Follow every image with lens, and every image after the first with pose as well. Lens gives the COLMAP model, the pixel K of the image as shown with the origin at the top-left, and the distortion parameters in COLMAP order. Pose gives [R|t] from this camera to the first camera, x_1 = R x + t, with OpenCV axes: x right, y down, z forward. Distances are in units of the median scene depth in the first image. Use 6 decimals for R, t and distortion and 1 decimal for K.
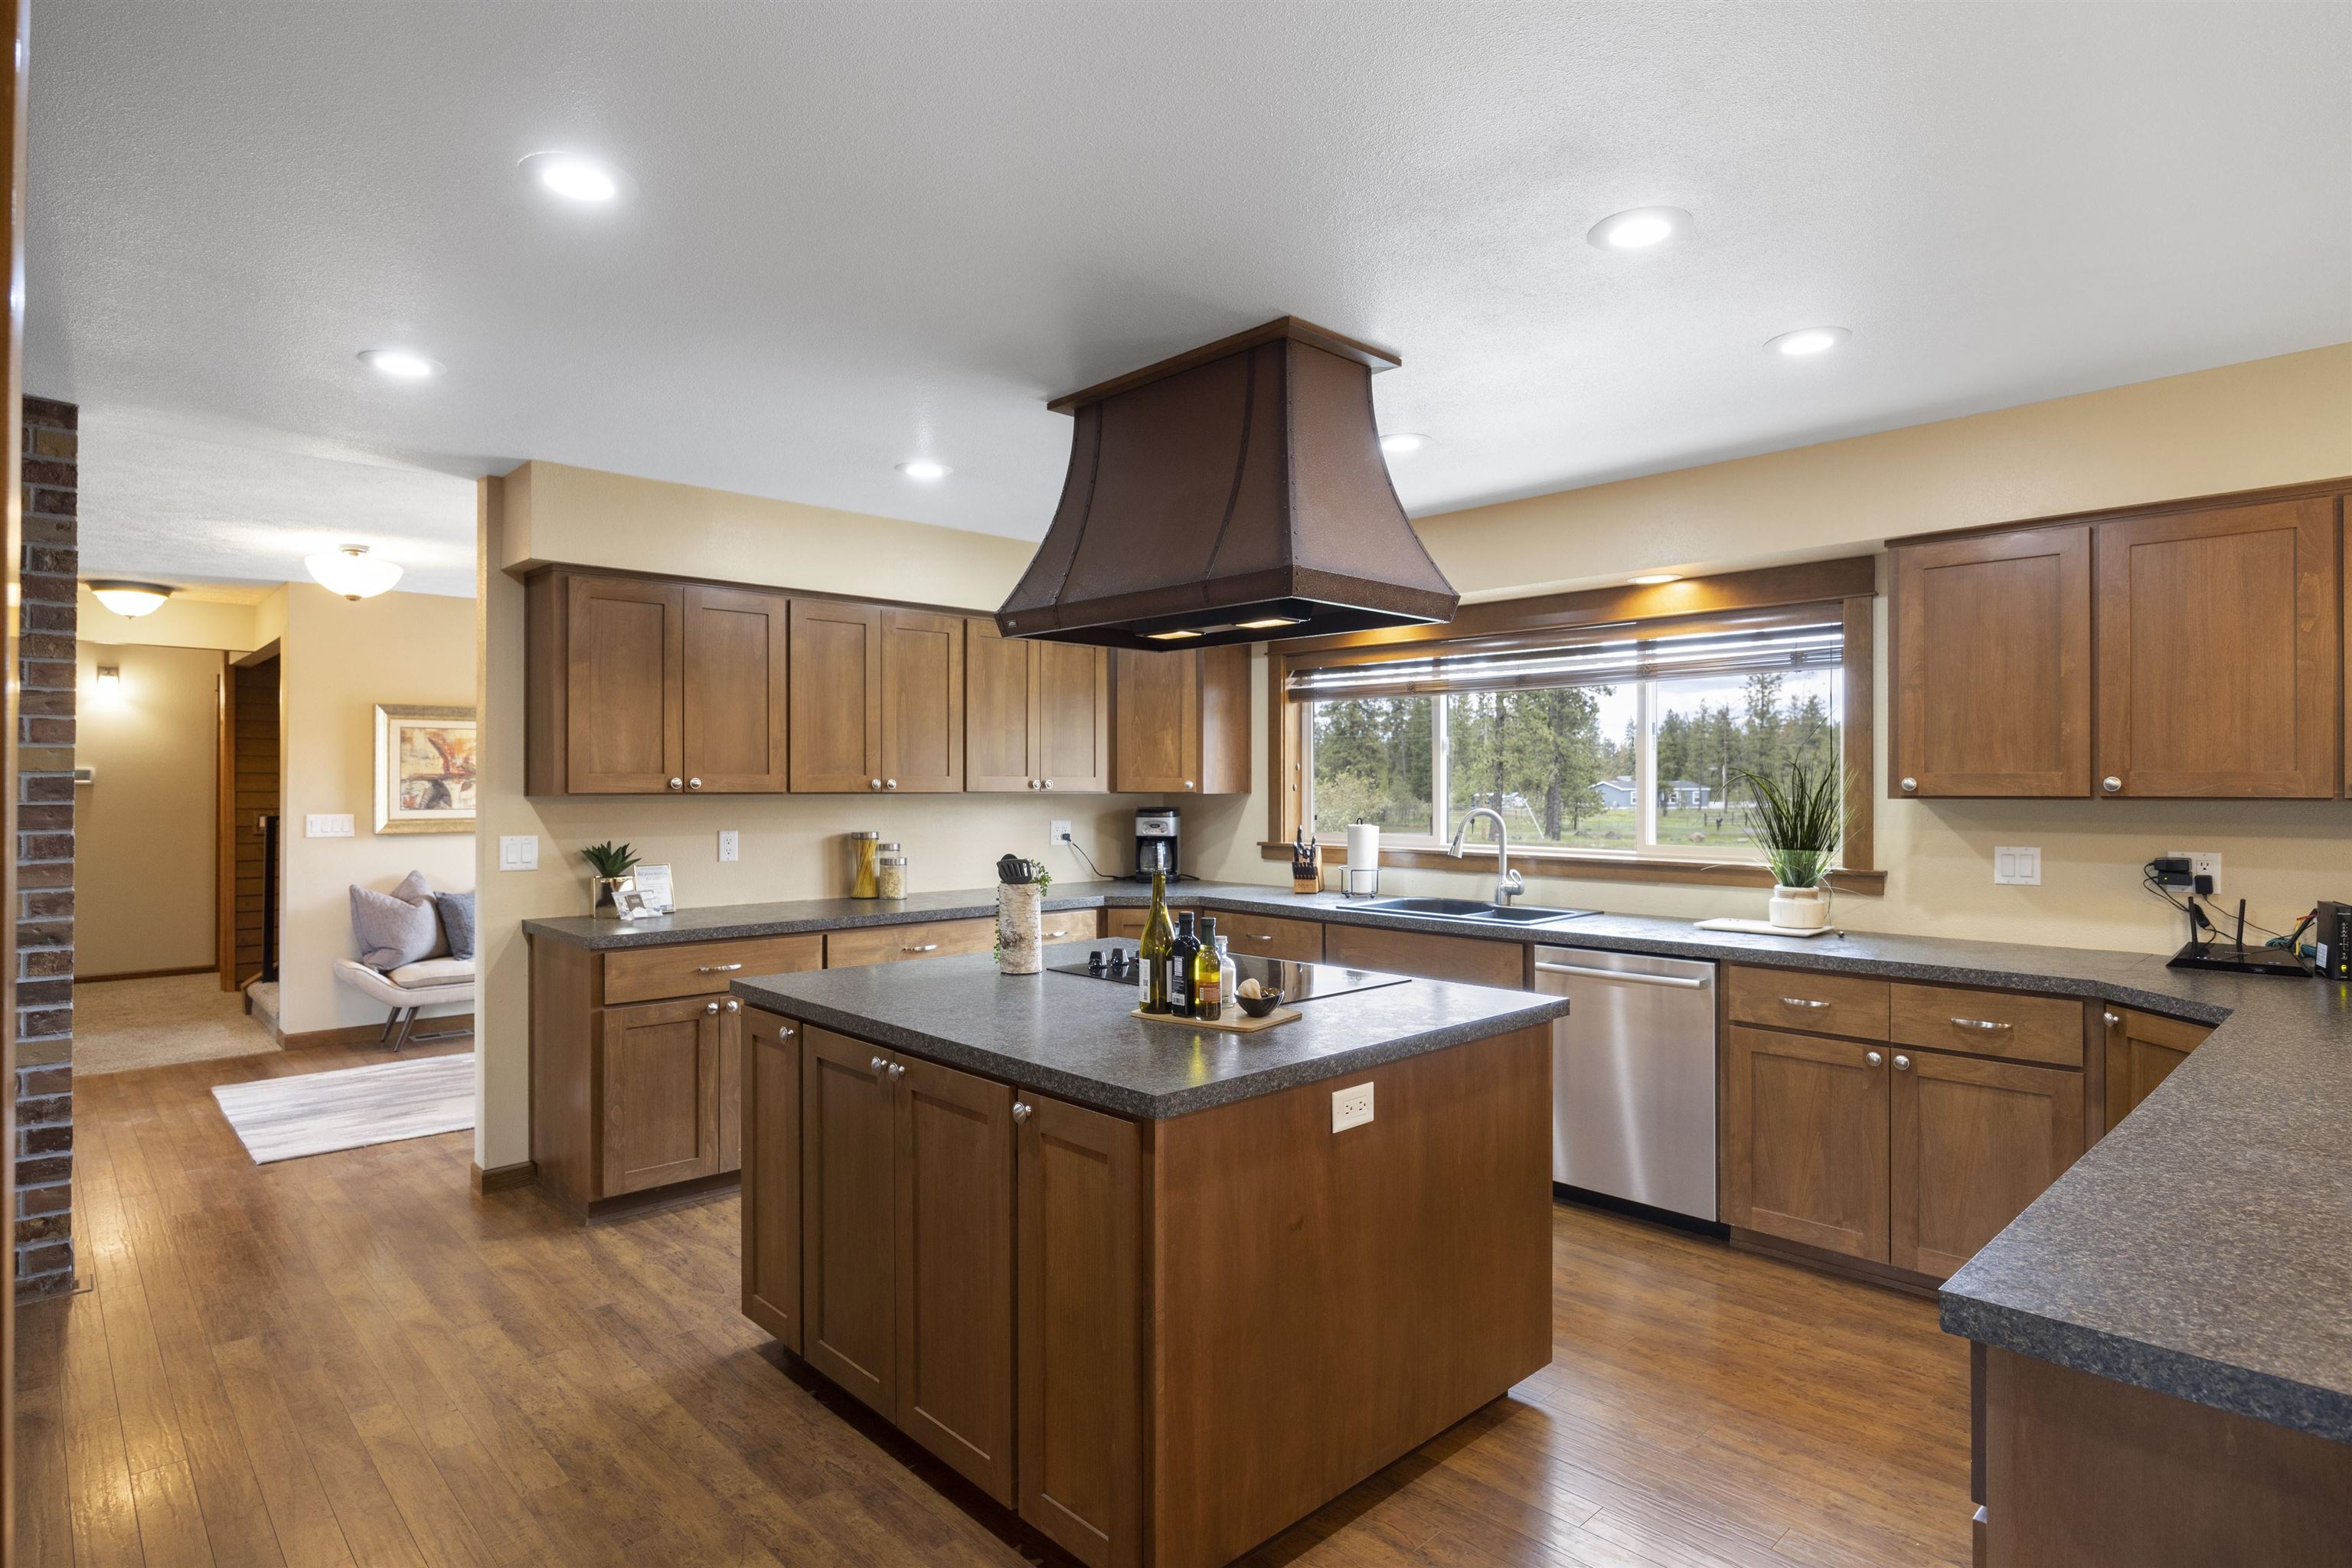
lens RADIAL K [[1247.1, 0, 1176.8], [0, 1247.1, 786.2], [0, 0, 1]] dist [-0.007440, 0.002088]
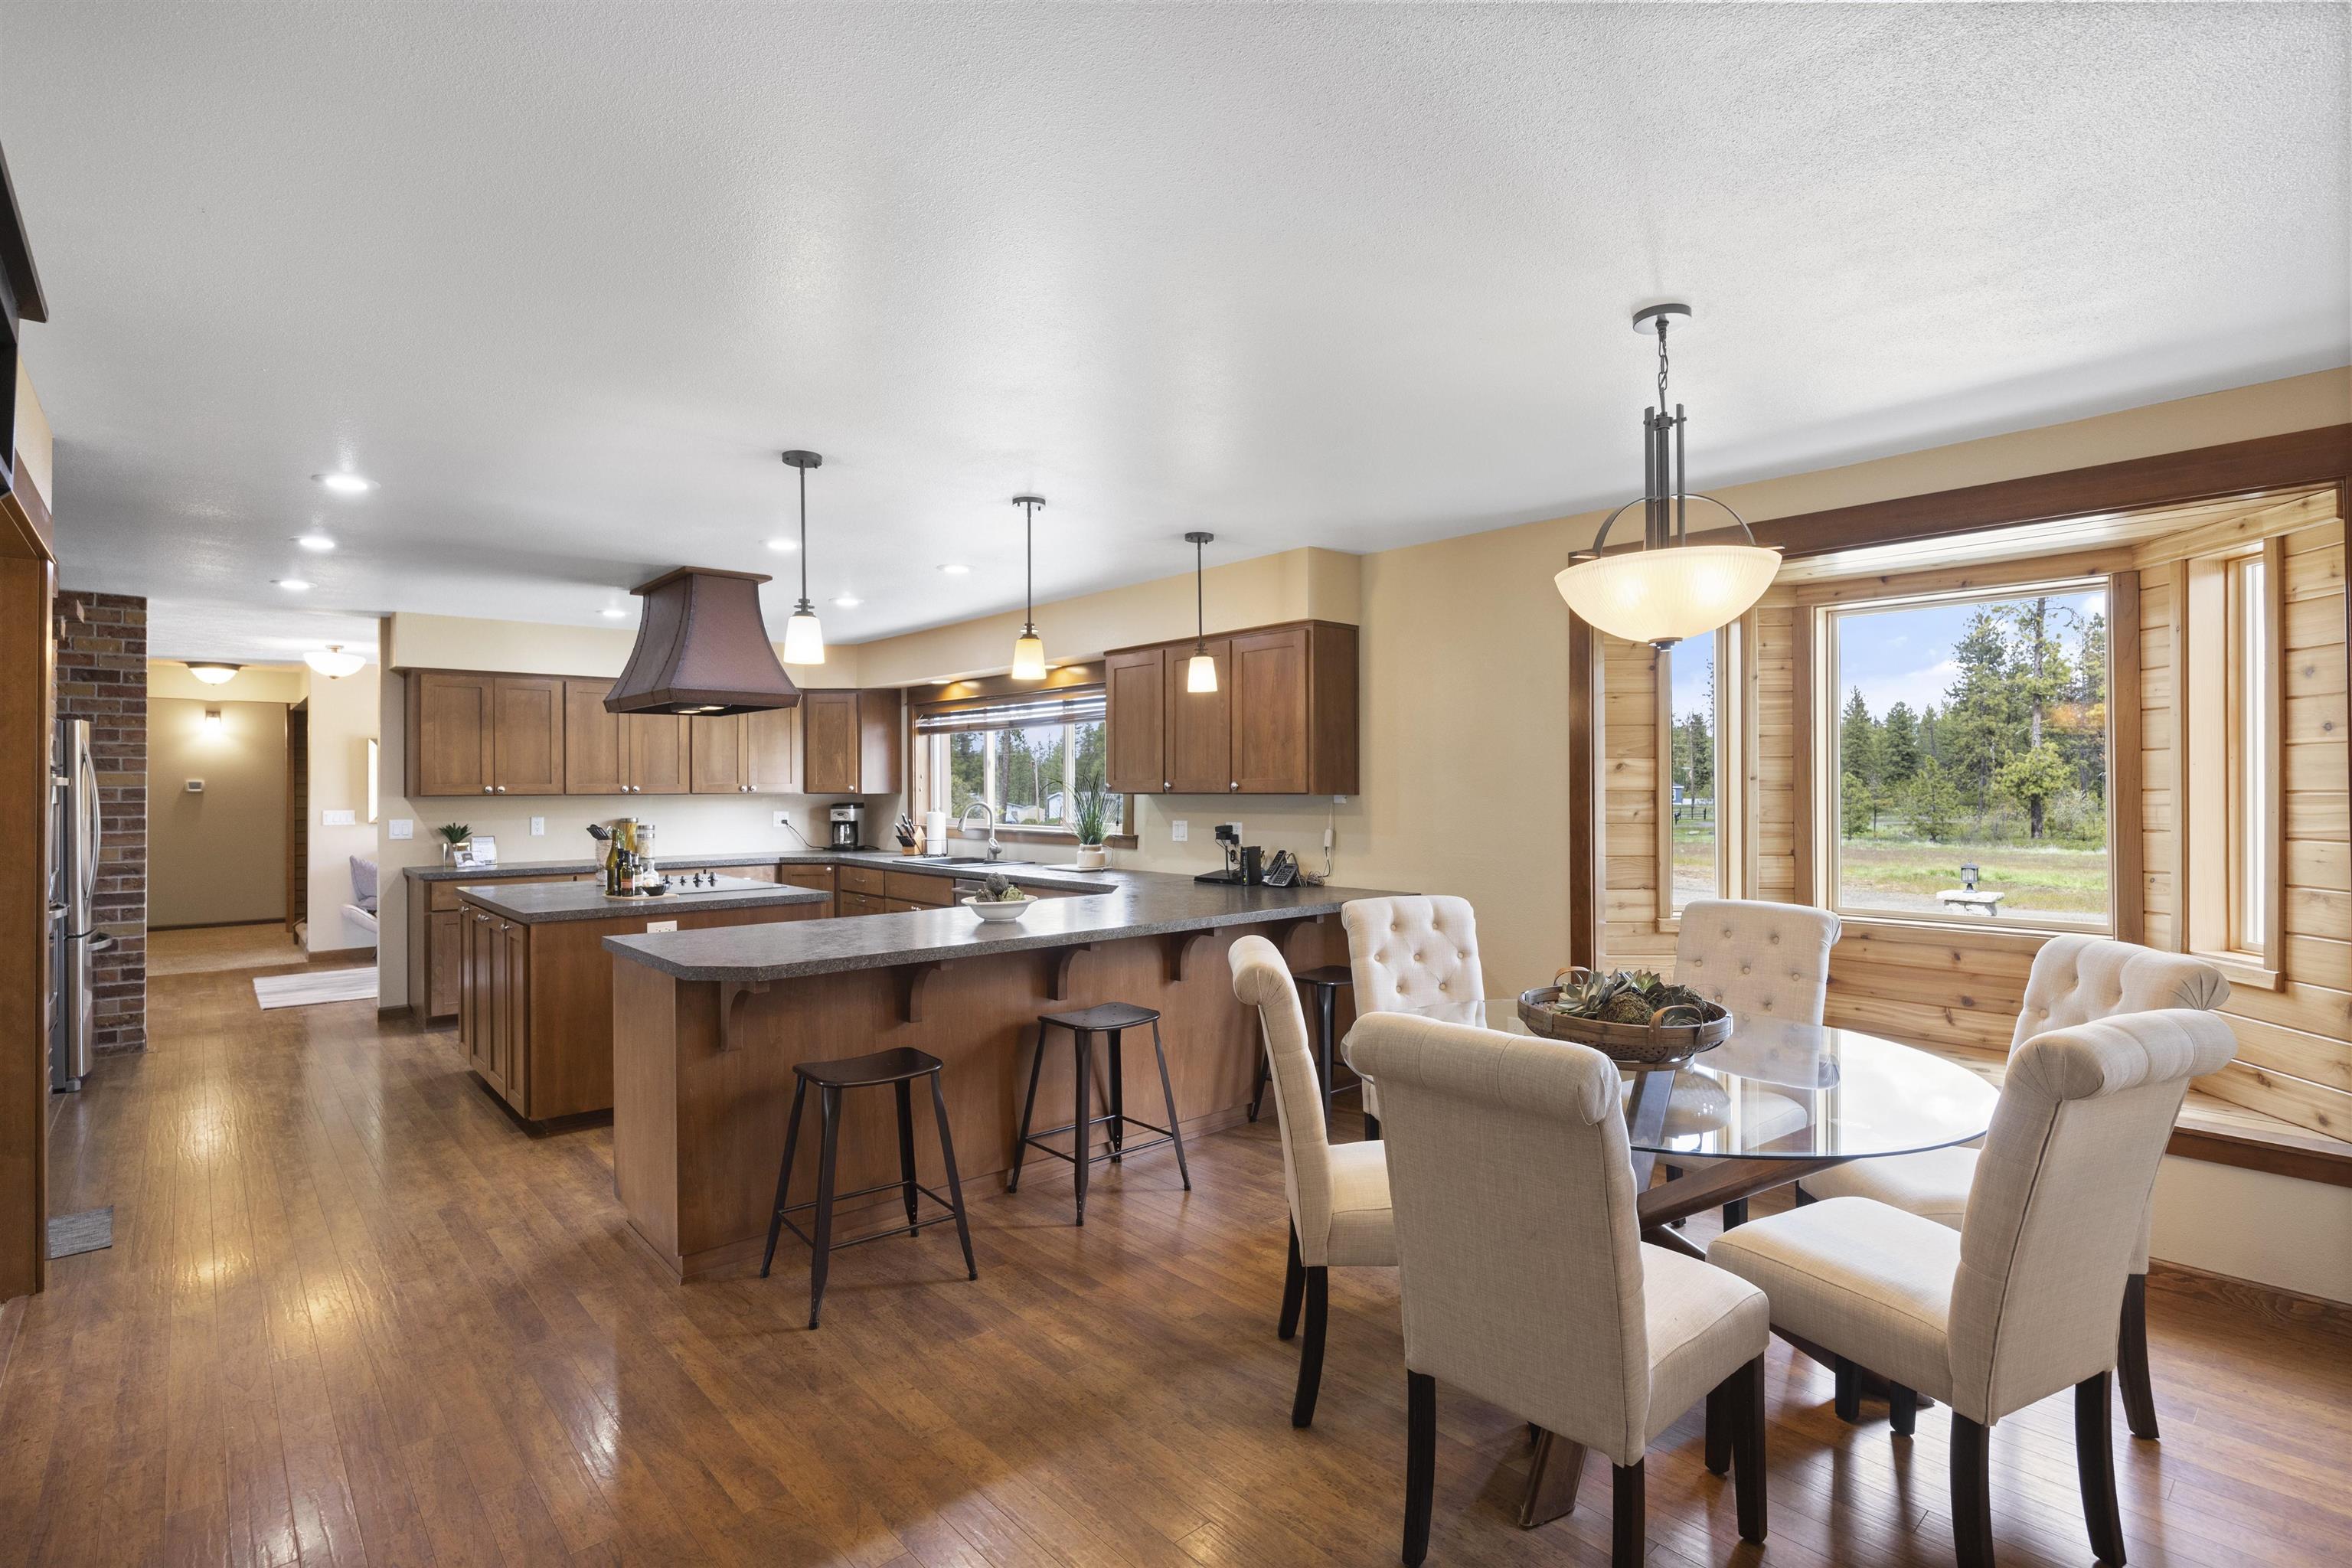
lens RADIAL K [[1147.0, 0, 1171.6], [0, 1147.0, 778.9], [0, 0, 1]] dist [0.000270, -0.000658]
pose [[0.998920, -0.006453, -0.046020, 0.626894], [0.006125, 0.999955, -0.007270, 0.000517], [0.046064, 0.006981, 0.998914, -0.564175]]
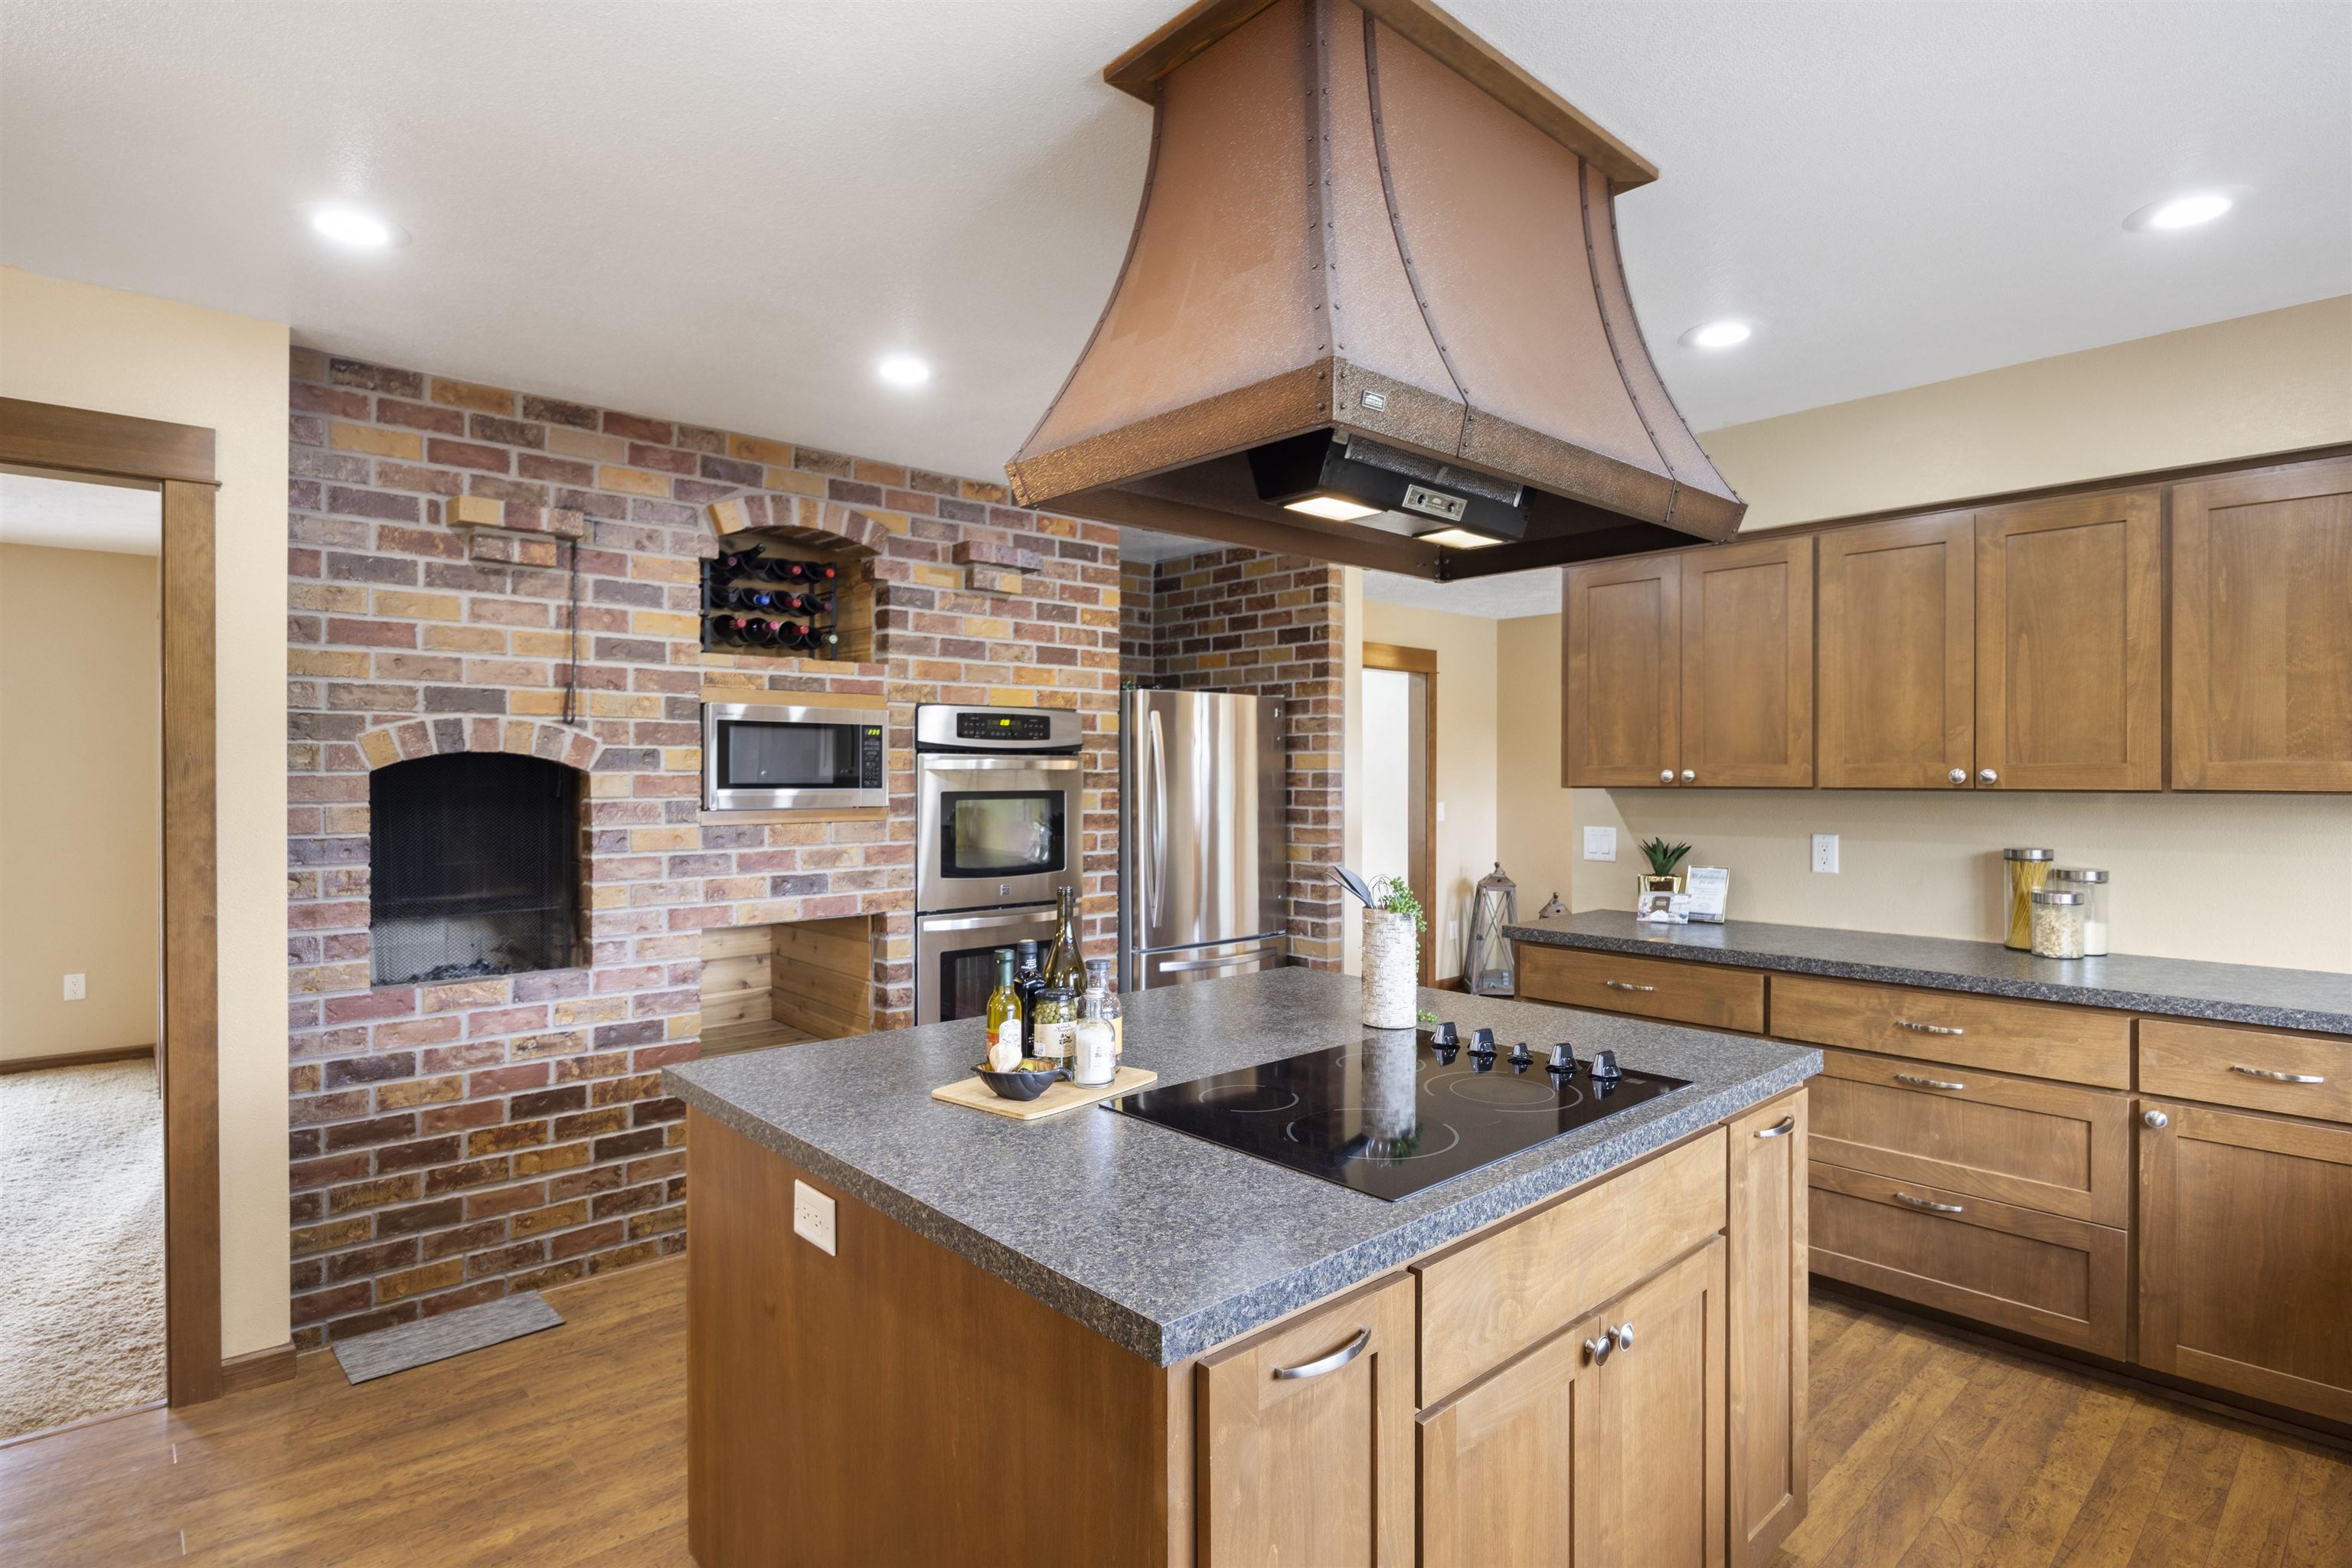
lens RADIAL K [[1185.7, 0, 1157.2], [0, 1185.7, 767.4], [0, 0, 1]] dist [-0.013914, 0.003025]
pose [[-0.026879, -0.004389, -0.999629, 0.452236], [0.003531, 0.999984, -0.004486, -0.006009], [0.999632, -0.003650, -0.026863, 0.649015]]
